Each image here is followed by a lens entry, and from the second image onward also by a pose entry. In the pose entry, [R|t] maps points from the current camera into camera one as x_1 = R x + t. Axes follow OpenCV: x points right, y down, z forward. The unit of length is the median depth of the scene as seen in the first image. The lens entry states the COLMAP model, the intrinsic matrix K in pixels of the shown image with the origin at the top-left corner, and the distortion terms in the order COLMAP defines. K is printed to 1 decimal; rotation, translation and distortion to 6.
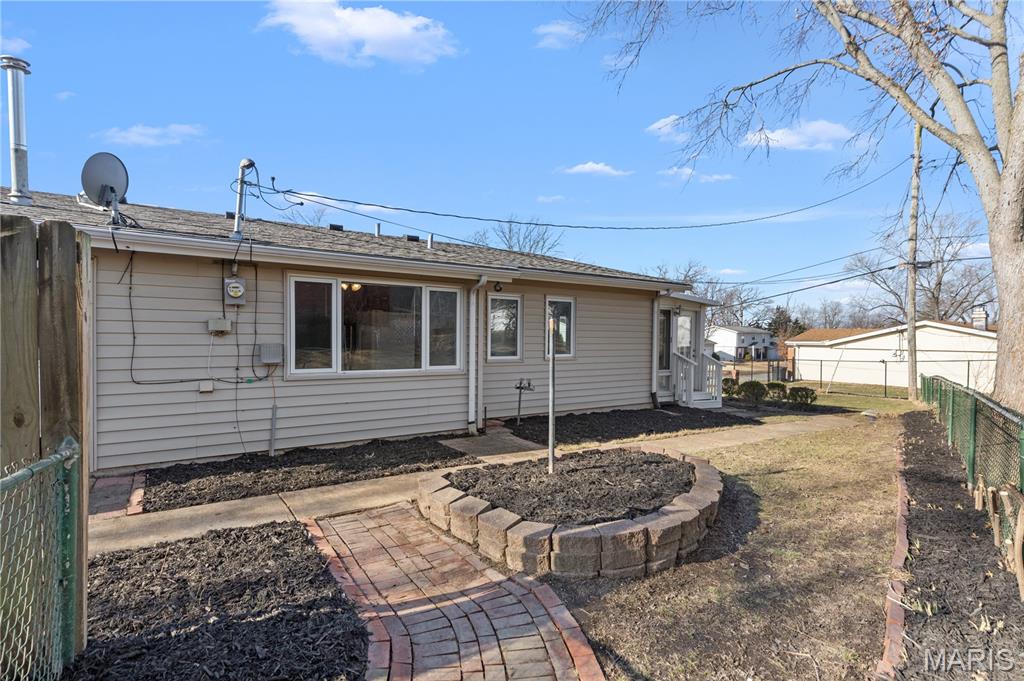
lens RADIAL K [[506.2, 0, 512.0], [0, 506.2, 340.5], [0, 0, 1]] dist [0.002668, -0.000103]
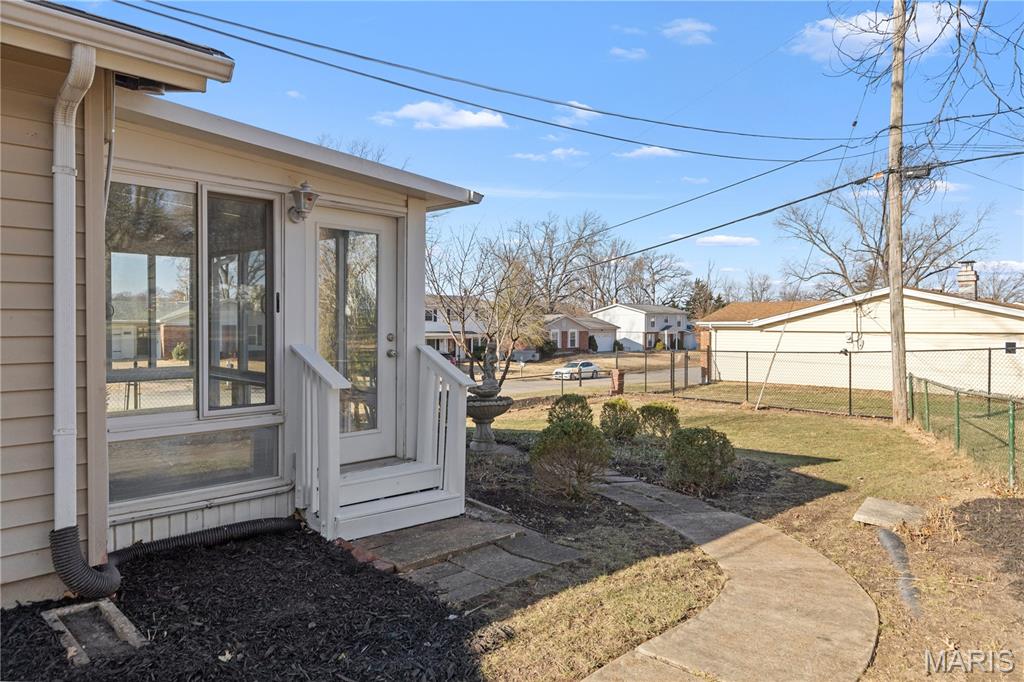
lens RADIAL K [[654.0, 0, 515.6], [0, 654.0, 331.2], [0, 0, 1]] dist [-0.002098, -0.000413]
pose [[0.978811, -0.012769, 0.204367, 0.061082], [0.011656, 0.999910, 0.006646, 0.002364], [-0.204434, -0.004123, 0.978872, 0.098989]]
